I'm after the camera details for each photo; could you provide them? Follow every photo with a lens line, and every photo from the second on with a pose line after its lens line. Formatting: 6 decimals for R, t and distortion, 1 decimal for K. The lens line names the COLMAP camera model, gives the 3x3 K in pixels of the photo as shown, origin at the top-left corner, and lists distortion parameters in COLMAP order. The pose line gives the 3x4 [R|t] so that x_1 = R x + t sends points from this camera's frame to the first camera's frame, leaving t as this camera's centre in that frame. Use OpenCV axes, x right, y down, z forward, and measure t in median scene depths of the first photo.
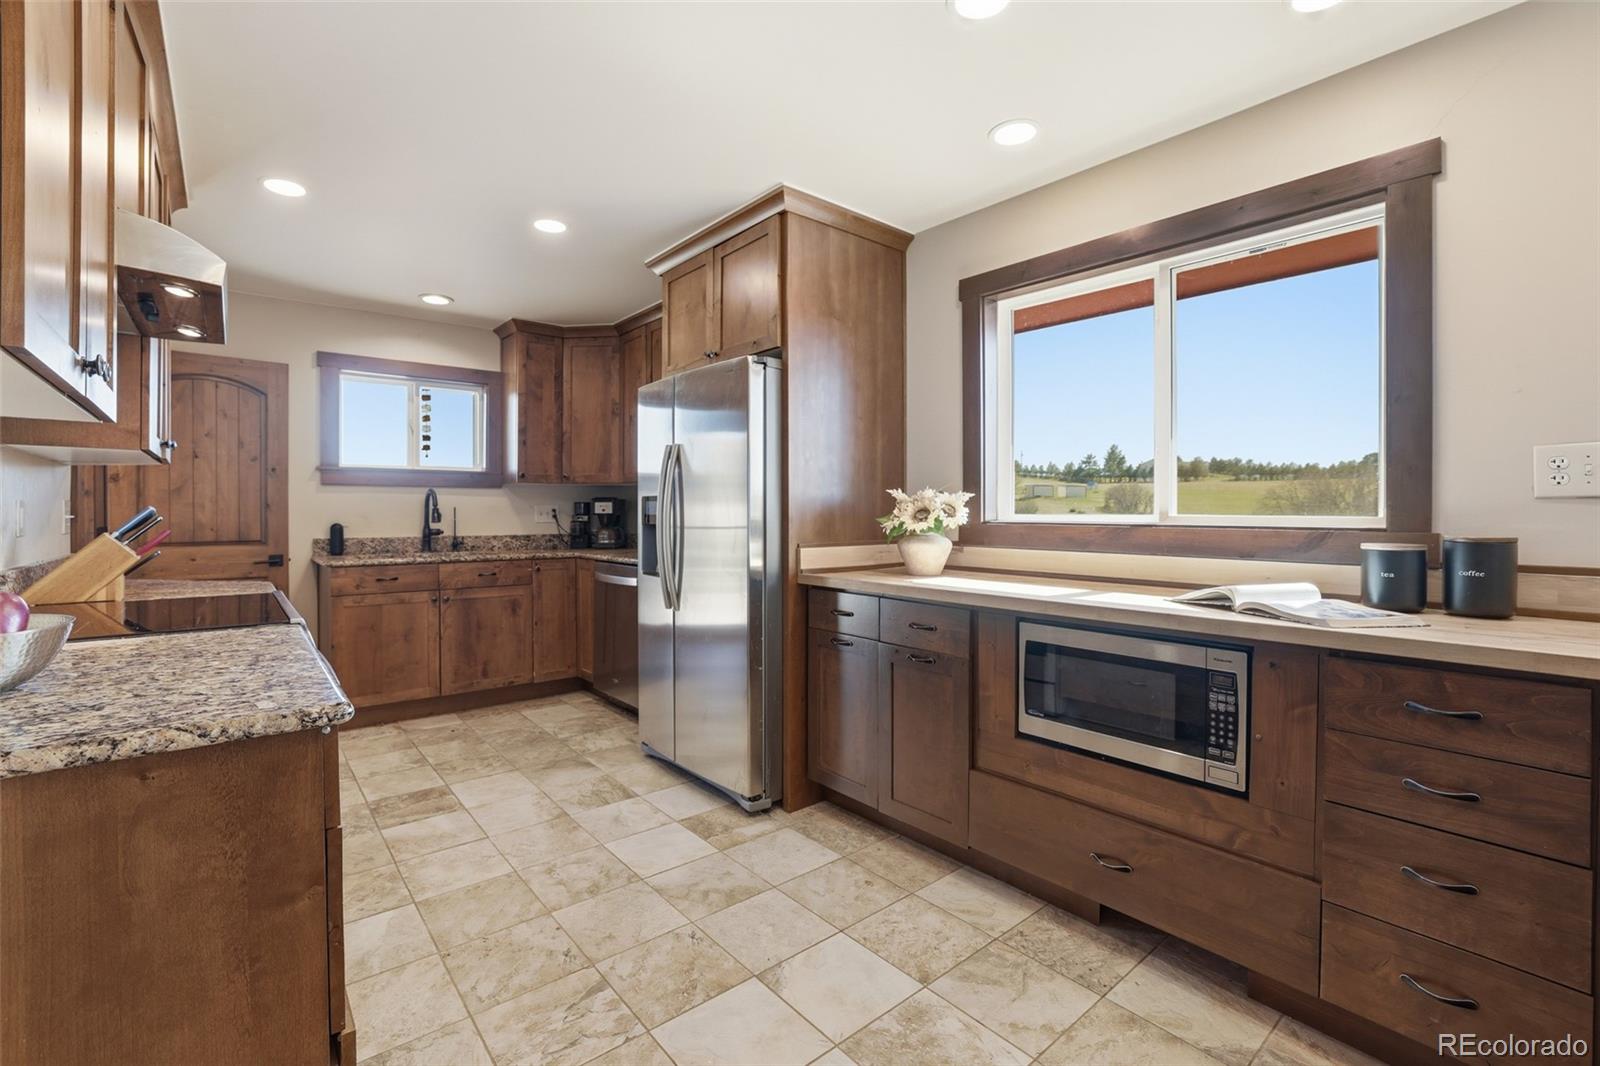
lens RADIAL K [[694.3, 0, 789.7], [0, 694.3, 518.3], [0, 0, 1]] dist [-0.034101, 0.009923]
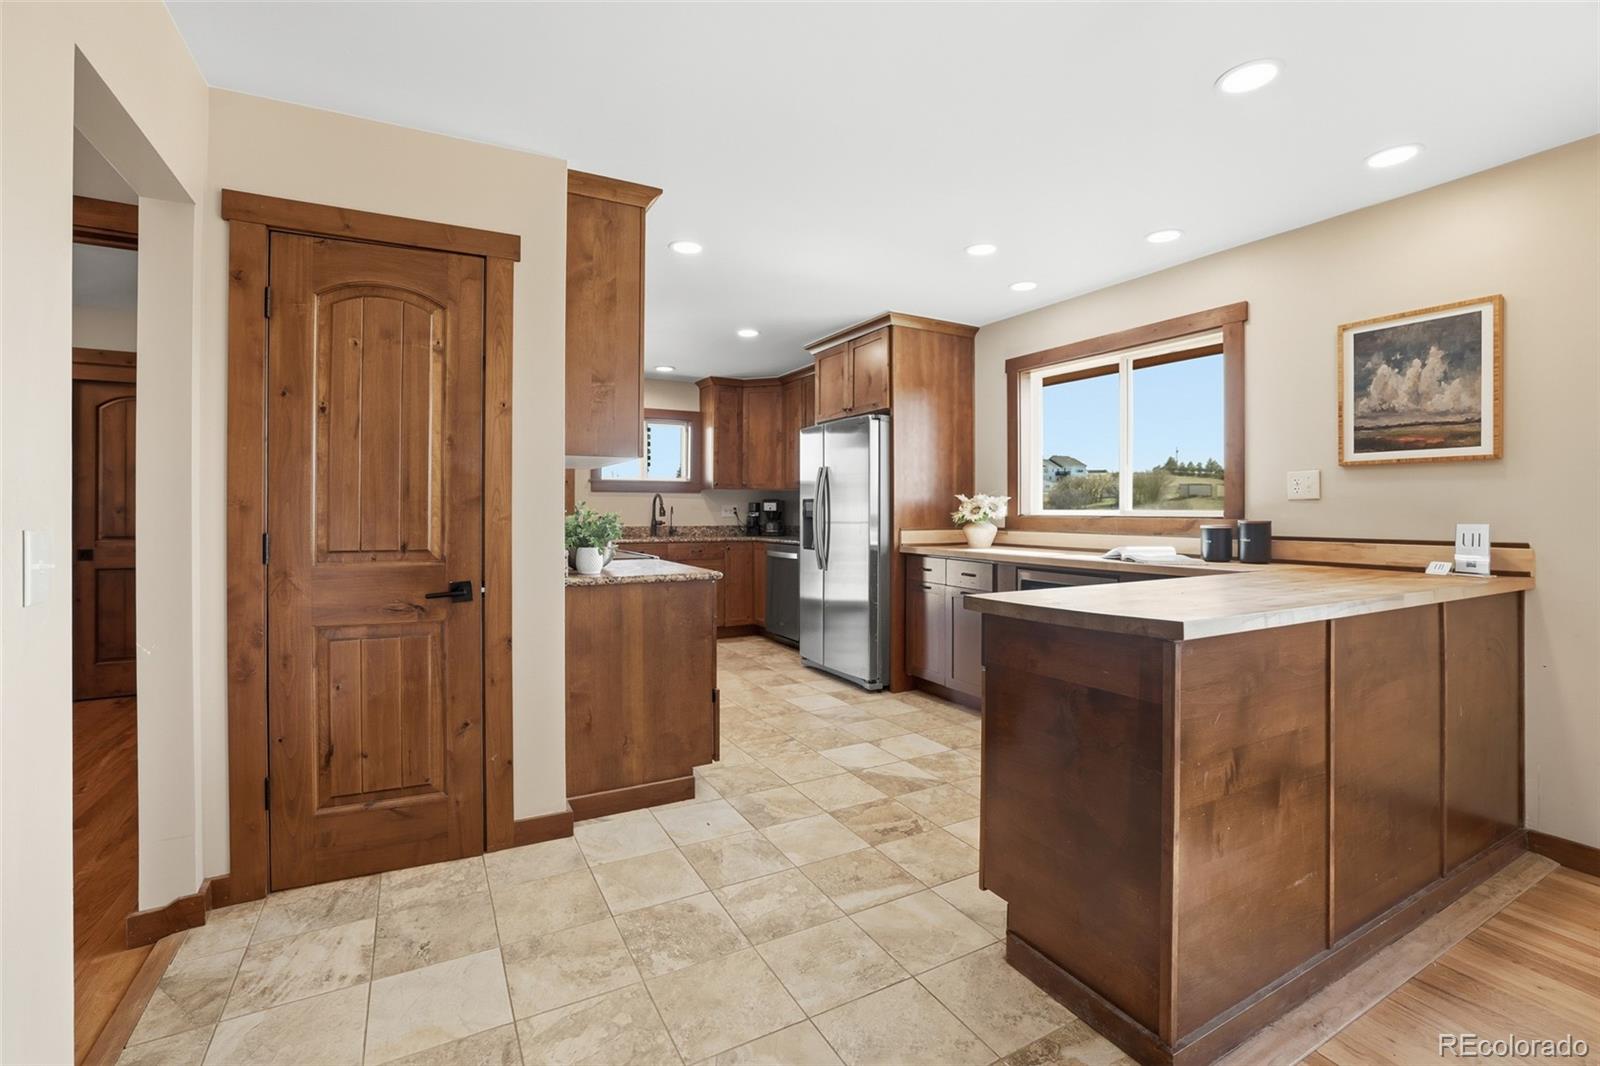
lens RADIAL K [[693.3, 0, 797.4], [0, 693.3, 513.7], [0, 0, 1]] dist [-0.027239, 0.007445]
pose [[0.982933, 0.001550, -0.183956, 0.057923], [-0.002735, 0.999977, -0.006189, 0.010450], [0.183942, 0.006586, 0.982915, -0.496386]]
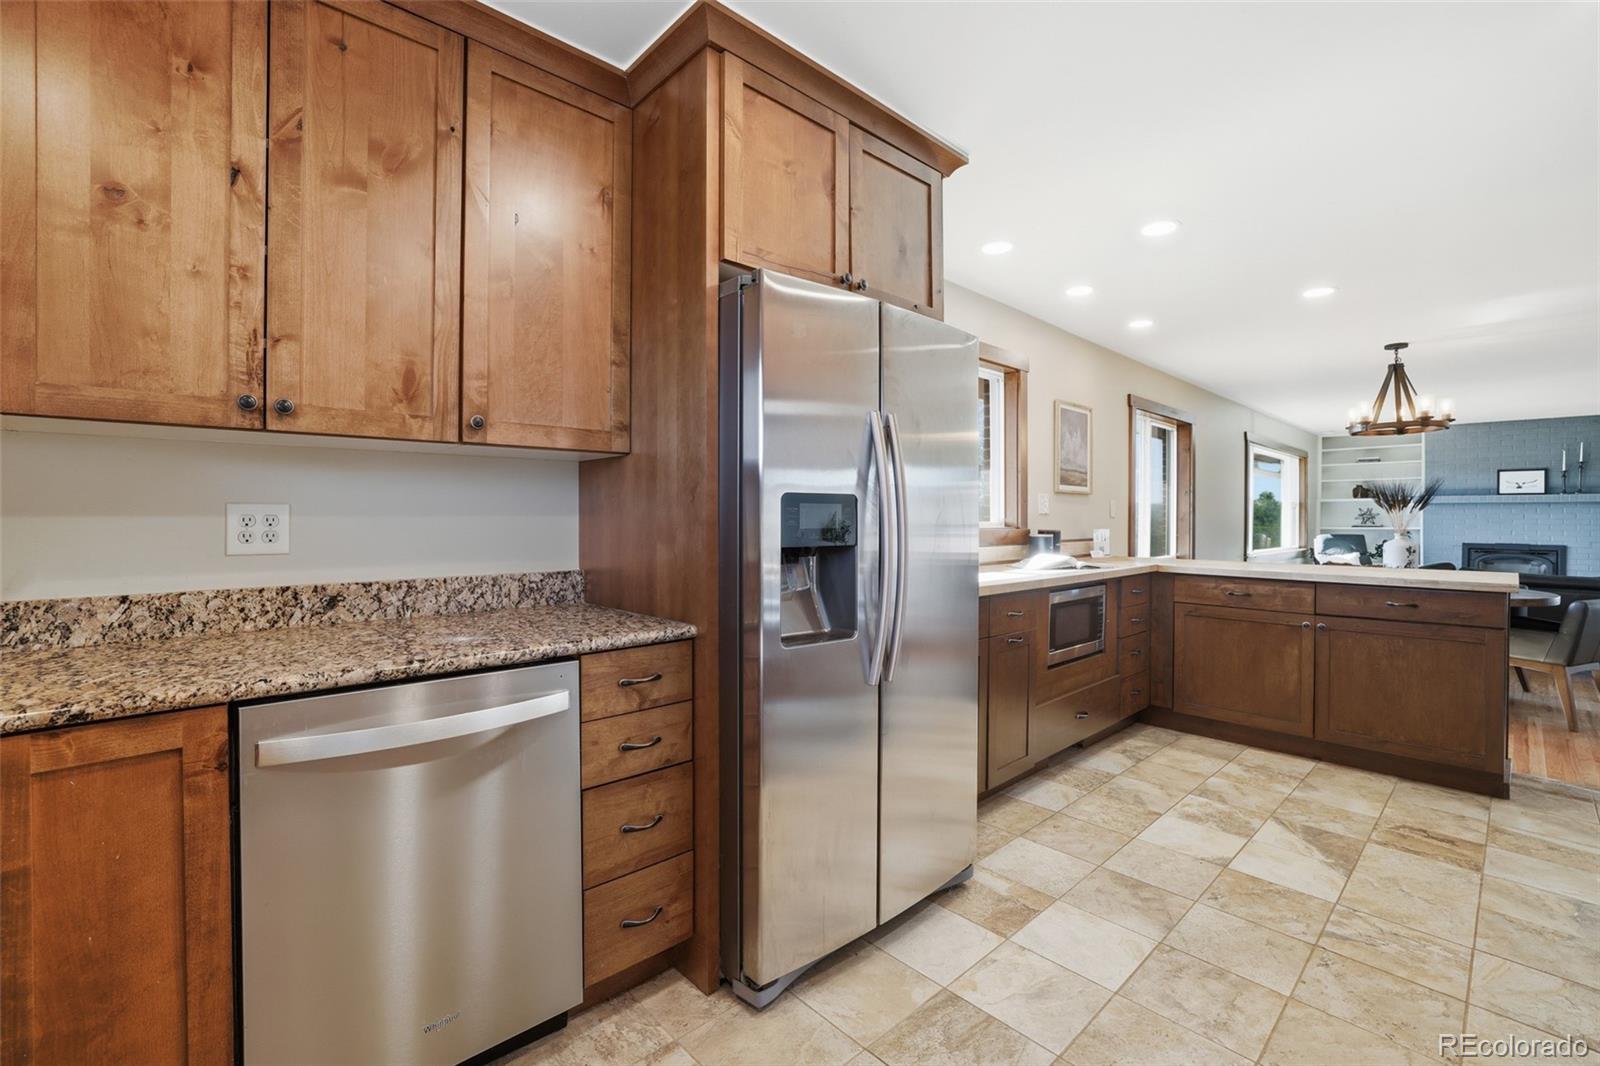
lens RADIAL K [[694.3, 0, 775.1], [0, 694.3, 514.9], [0, 0, 1]] dist [-0.034101, 0.009923]
pose [[-0.046058, -0.004707, 0.998928, -0.665716], [-0.000069, 0.999989, 0.004709, -0.017546], [-0.998939, 0.000148, -0.046058, 0.961816]]
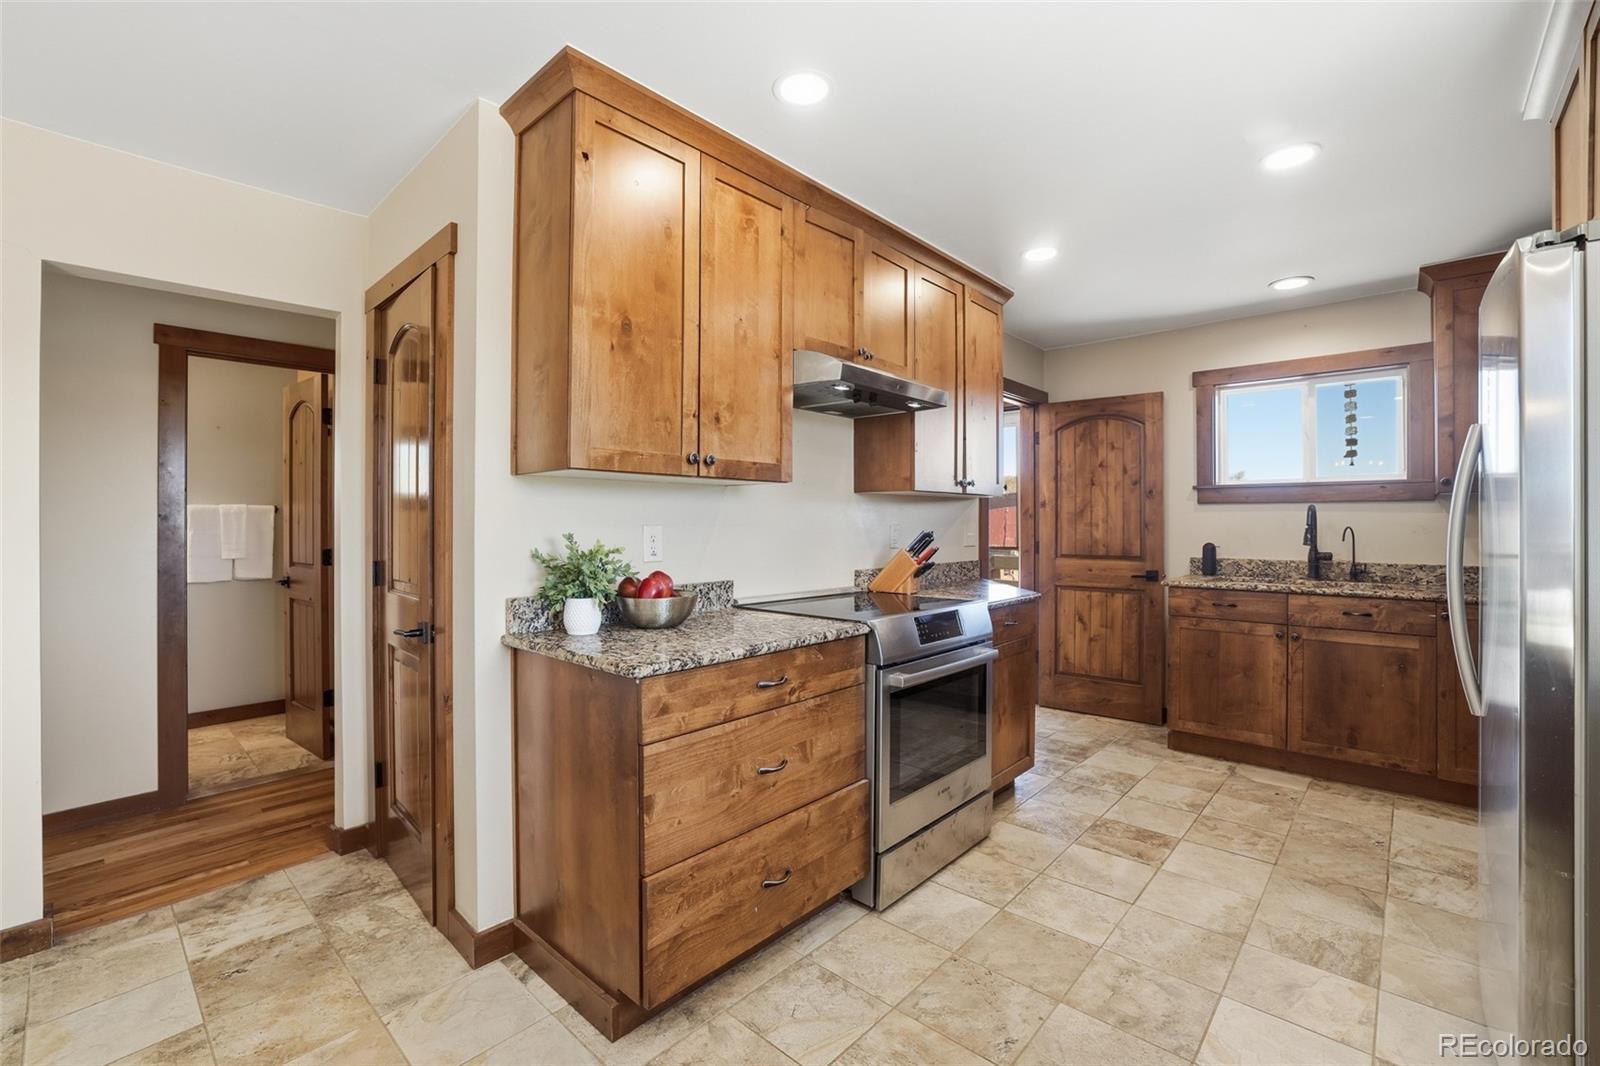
lens RADIAL K [[694.3, 0, 794.9], [0, 694.3, 520.9], [0, 0, 1]] dist [-0.034101, 0.009923]
pose [[0.143786, -0.002527, -0.989606, 0.262092], [-0.011526, 0.999925, -0.004228, -0.014938], [0.989542, 0.012014, 0.143746, 0.306630]]
